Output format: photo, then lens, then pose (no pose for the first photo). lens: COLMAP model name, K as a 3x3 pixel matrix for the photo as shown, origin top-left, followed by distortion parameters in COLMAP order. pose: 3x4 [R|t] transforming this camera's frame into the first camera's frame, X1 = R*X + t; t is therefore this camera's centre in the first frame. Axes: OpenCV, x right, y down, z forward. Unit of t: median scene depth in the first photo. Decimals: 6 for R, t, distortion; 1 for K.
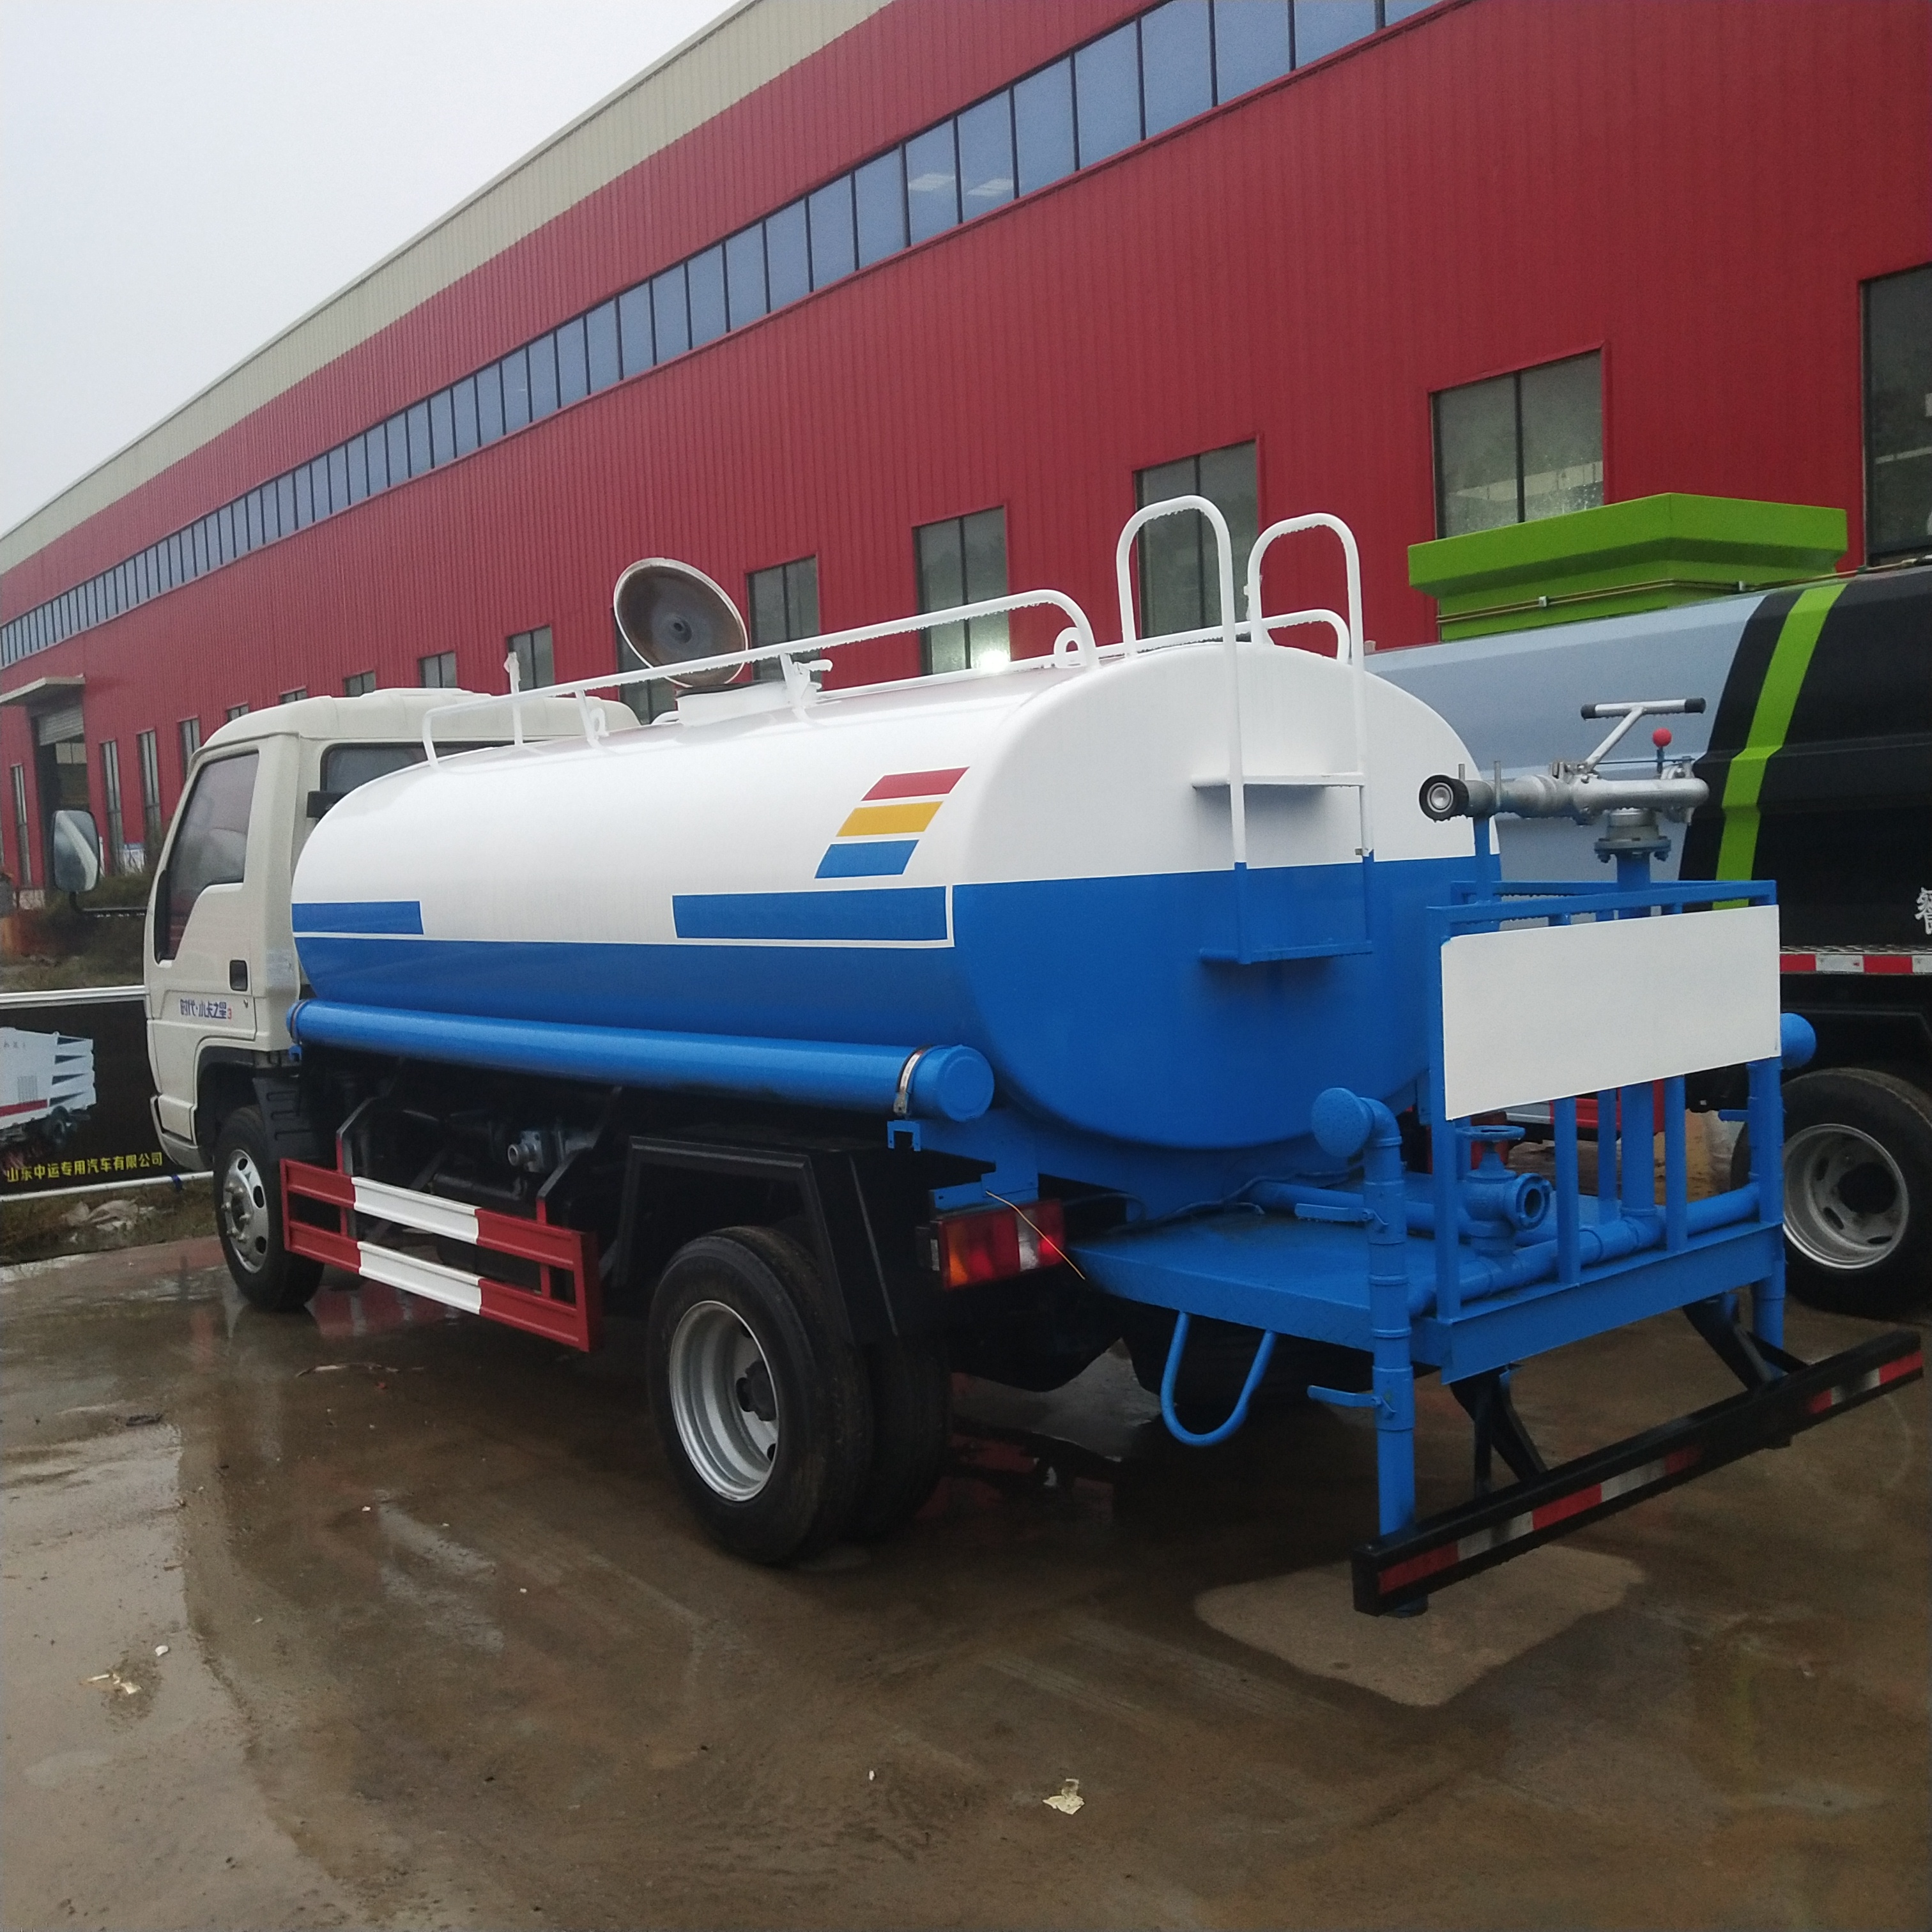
lens RADIAL K [[2054.0, 0, 966.0], [0, 2054.0, 966.0], [0, 0, 1]] dist [0.022857, -0.021817]
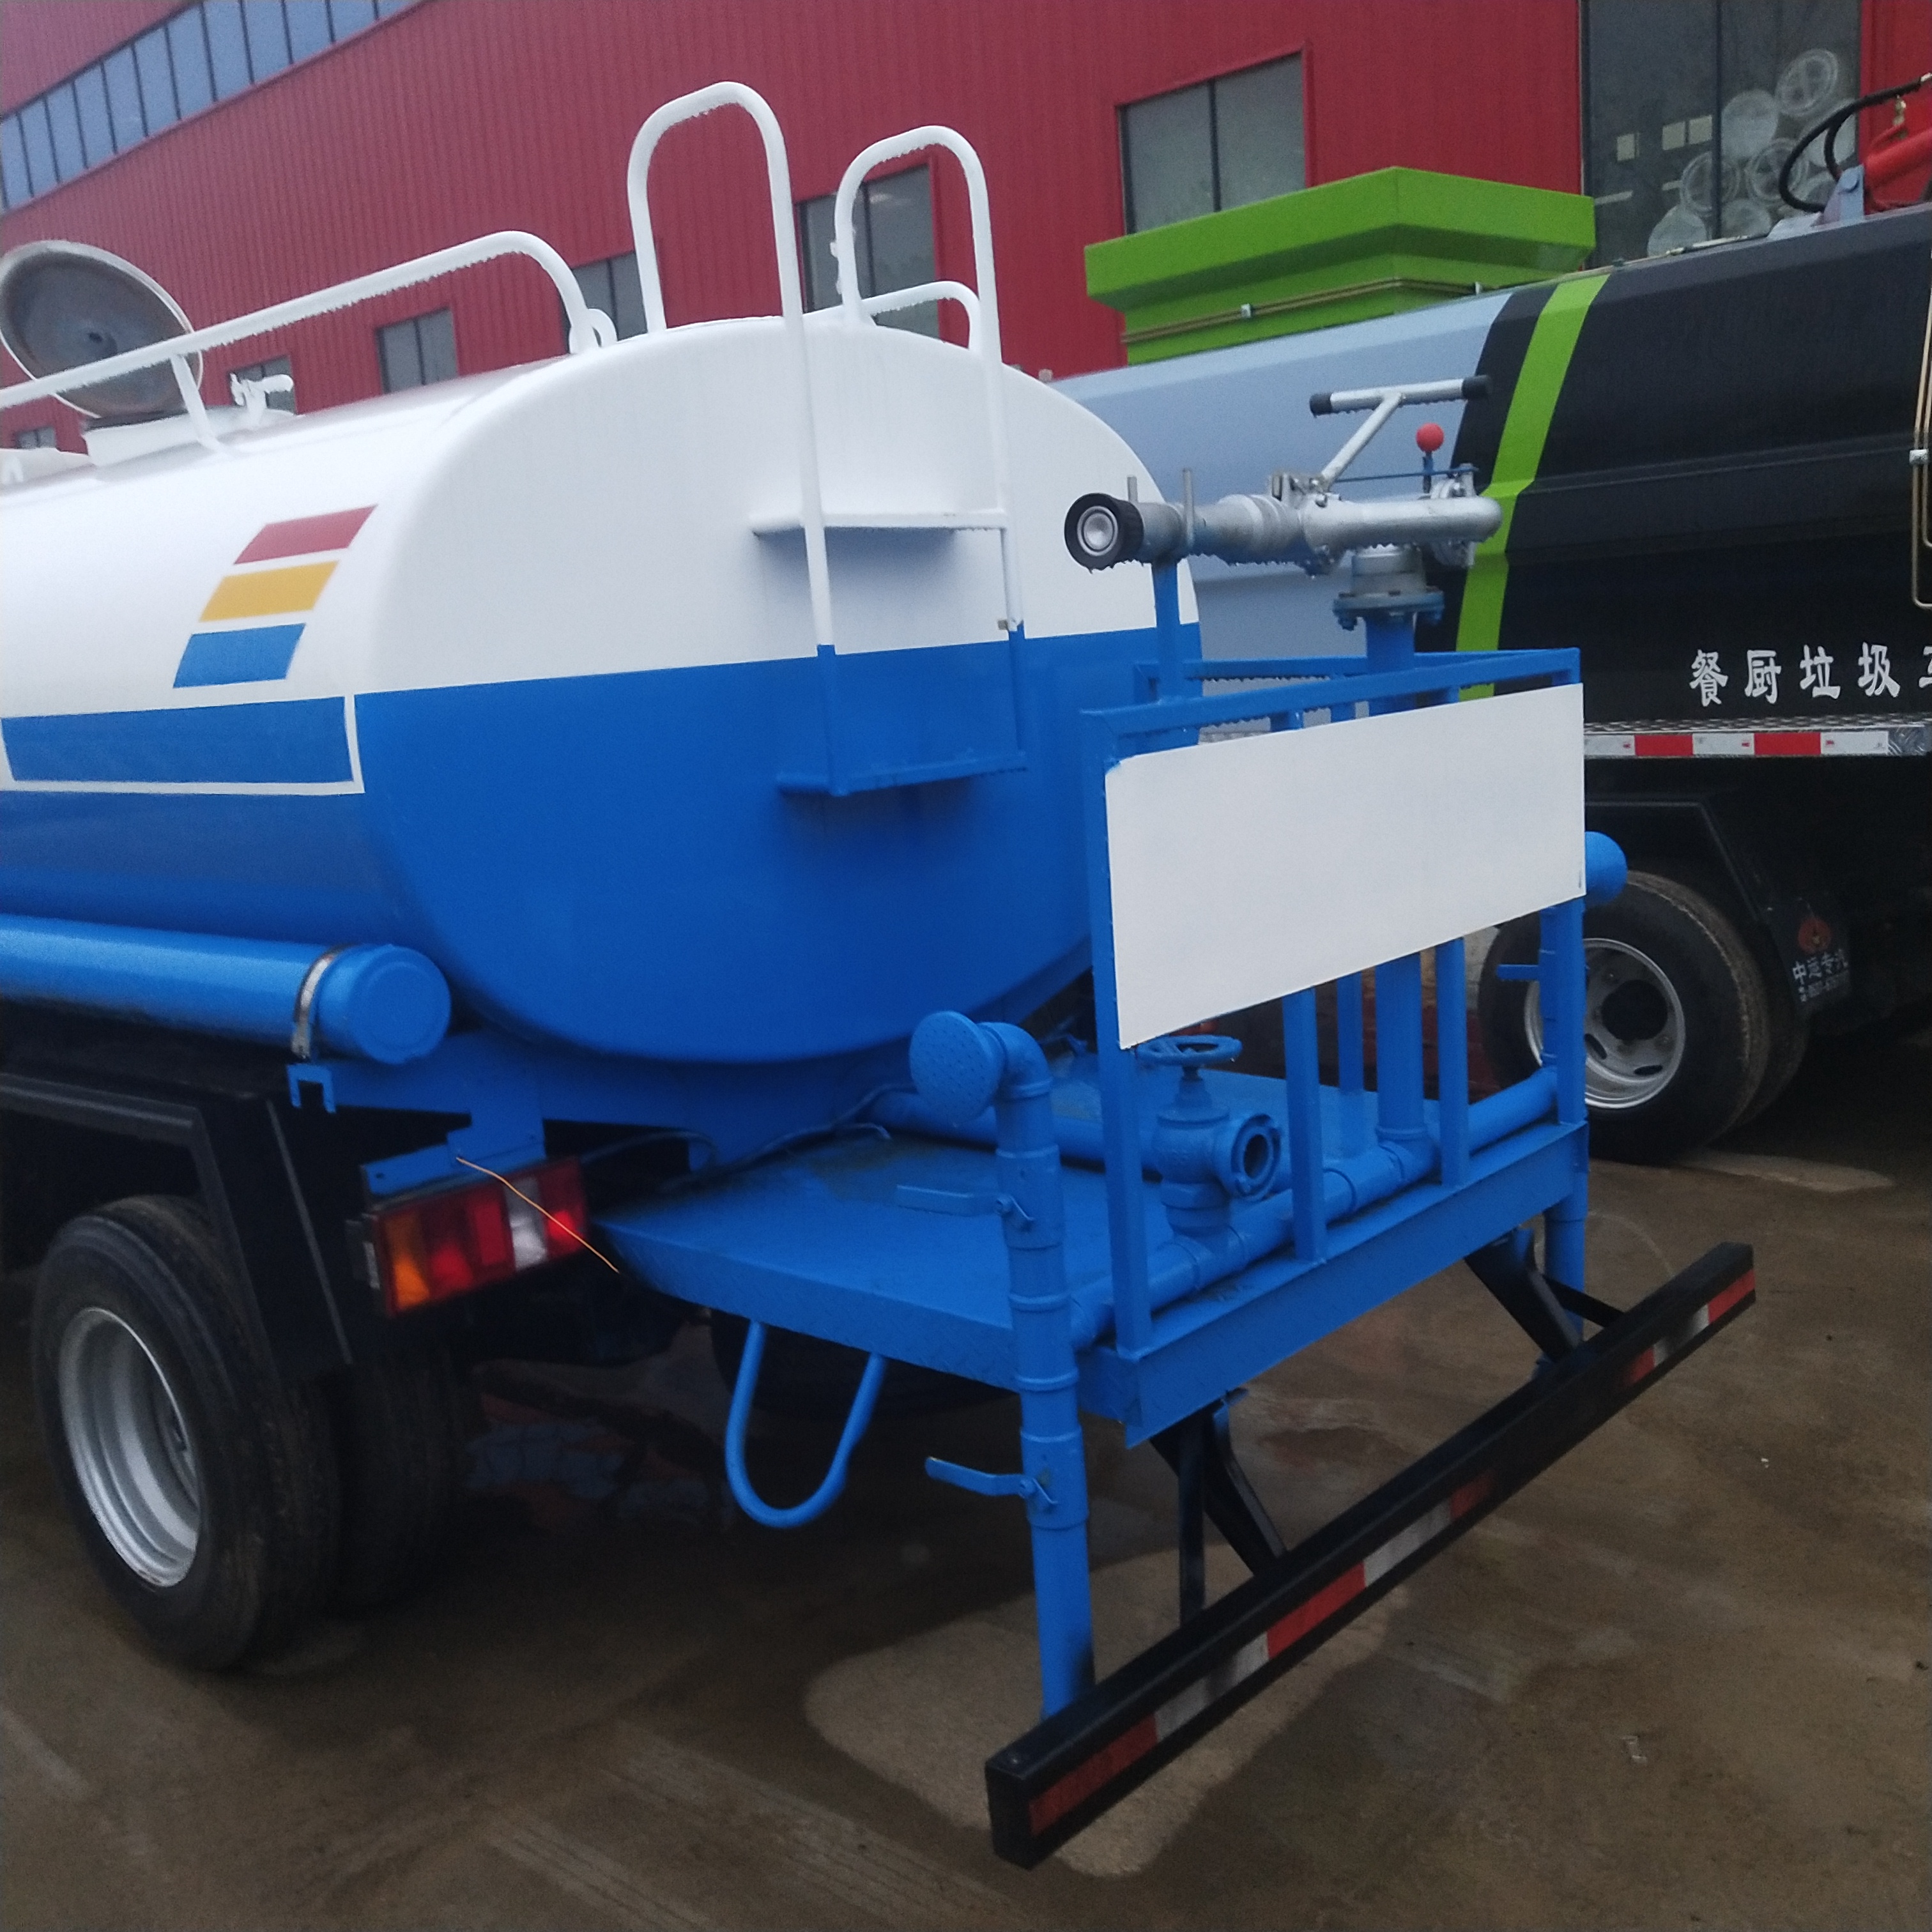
lens RADIAL K [[2054.0, 0, 966.0], [0, 2054.0, 966.0], [0, 0, 1]] dist [0.022857, -0.021817]
pose [[0.990054, -0.050023, 0.131497, 0.088162], [0.035972, 0.993593, 0.107137, -0.016851], [-0.136014, -0.101341, 0.985510, 0.327017]]
